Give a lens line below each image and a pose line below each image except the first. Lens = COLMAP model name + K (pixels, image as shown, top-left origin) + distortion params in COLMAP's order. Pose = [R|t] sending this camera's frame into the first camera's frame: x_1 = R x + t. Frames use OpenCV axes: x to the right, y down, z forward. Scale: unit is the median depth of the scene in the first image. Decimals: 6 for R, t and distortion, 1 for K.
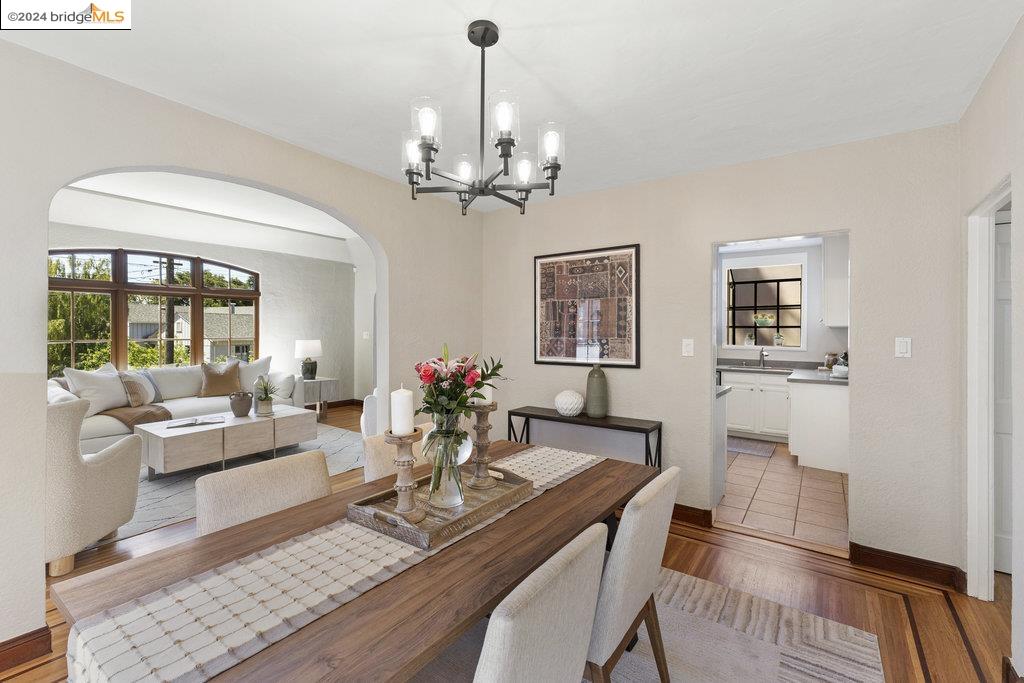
lens RADIAL K [[445.0, 0, 513.7], [0, 445.0, 339.5], [0, 0, 1]] dist [0.006334, 0.000071]
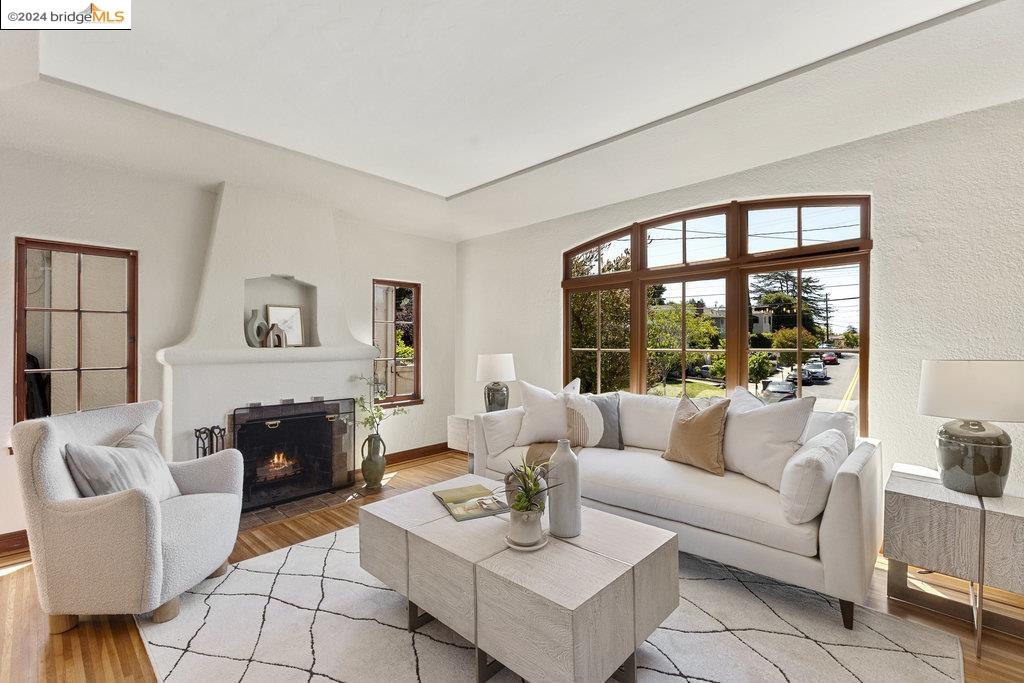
lens RADIAL K [[445.0, 0, 513.7], [0, 445.0, 339.5], [0, 0, 1]] dist [0.006334, 0.000071]
pose [[-0.136319, -0.008023, -0.990632, -0.136938], [-0.018122, 0.999820, -0.005604, -0.006714], [0.990499, 0.017188, -0.136440, 0.866519]]
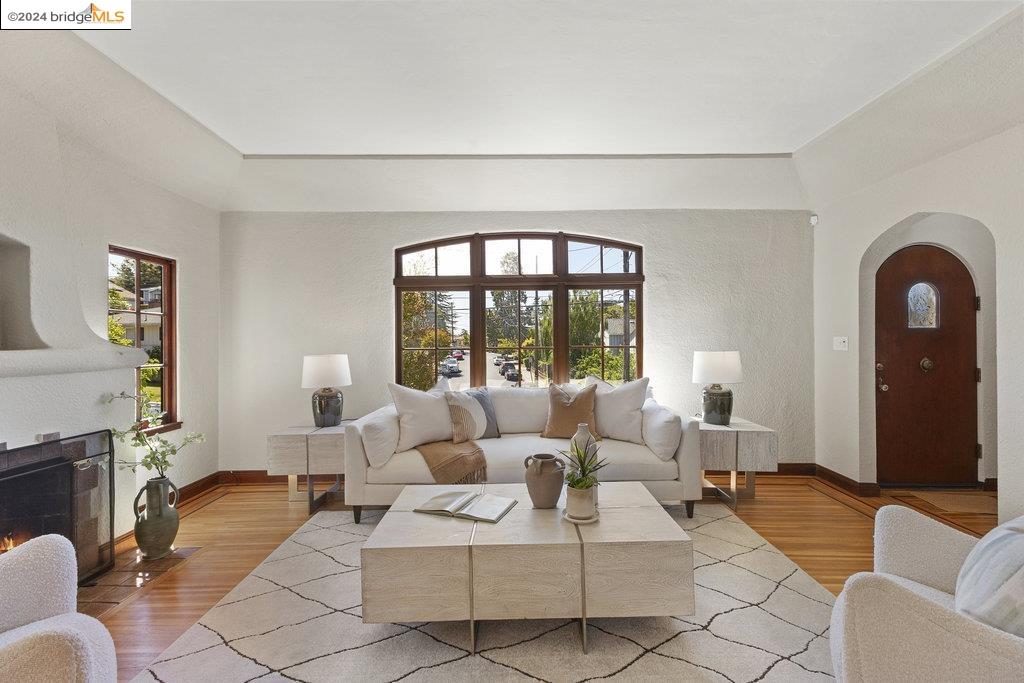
lens RADIAL K [[445.0, 0, 513.7], [0, 445.0, 339.5], [0, 0, 1]] dist [0.006334, 0.000071]
pose [[0.589435, -0.007609, -0.807780, -0.195461], [-0.011822, 0.999767, -0.018044, -0.000638], [0.807730, 0.020185, 0.589207, 0.563937]]
